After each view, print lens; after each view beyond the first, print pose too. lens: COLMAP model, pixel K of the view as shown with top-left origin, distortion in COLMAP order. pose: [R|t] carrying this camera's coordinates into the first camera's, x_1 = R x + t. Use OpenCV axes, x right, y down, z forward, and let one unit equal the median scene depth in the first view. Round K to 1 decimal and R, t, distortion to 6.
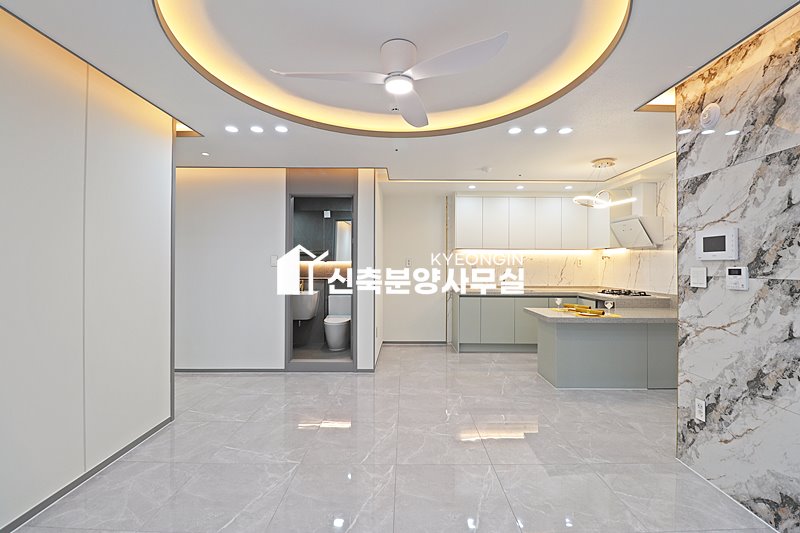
lens RADIAL K [[367.5, 0, 403.1], [0, 367.5, 259.4], [0, 0, 1]] dist [-0.002194, -0.012365]
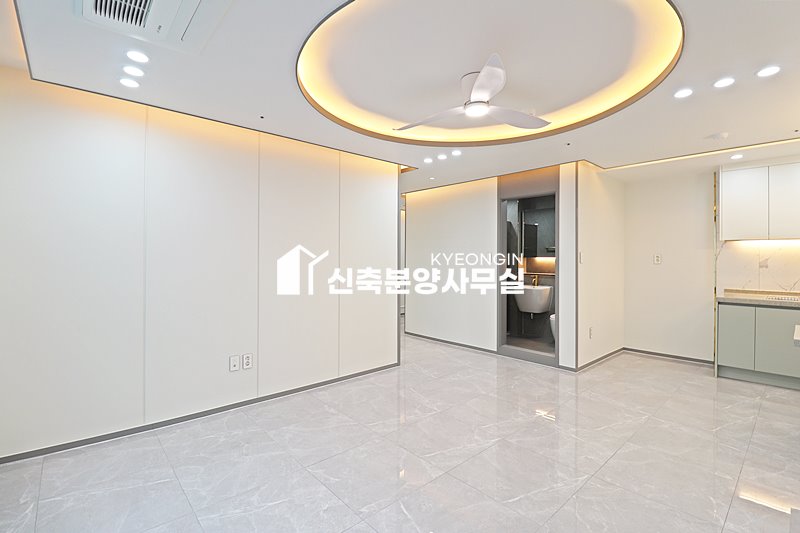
lens RADIAL K [[367.5, 0, 403.1], [0, 367.5, 259.4], [0, 0, 1]] dist [-0.002194, -0.012365]
pose [[0.670565, 0.000678, -0.741851, 0.628854], [0.007428, 0.999943, 0.007628, -0.002570], [0.741814, -0.010626, 0.670522, 0.024311]]
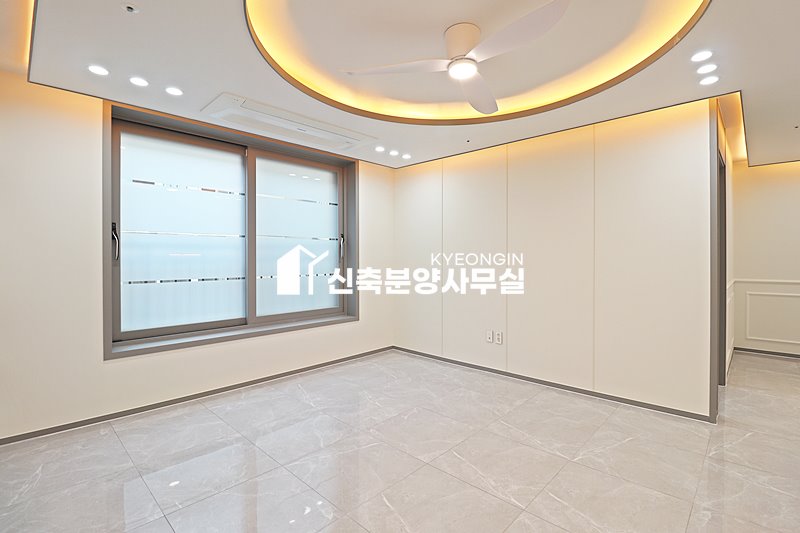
lens RADIAL K [[367.5, 0, 403.1], [0, 367.5, 259.4], [0, 0, 1]] dist [-0.002194, -0.012365]
pose [[-0.684646, -0.001800, -0.728874, 0.730821], [0.005693, 0.999953, -0.007818, 0.042247], [0.728854, -0.009502, -0.684604, 1.376726]]
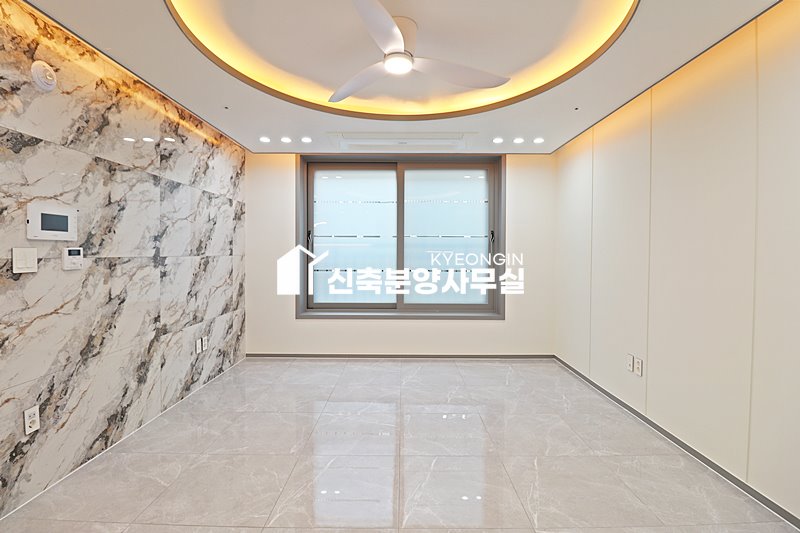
lens RADIAL K [[367.5, 0, 403.1], [0, 367.5, 259.4], [0, 0, 1]] dist [-0.002194, -0.012365]
pose [[-0.999949, -0.007903, -0.006359, -0.019337], [-0.007935, 0.999956, 0.004948, 0.035480], [0.006320, 0.004998, -0.999968, 1.749819]]
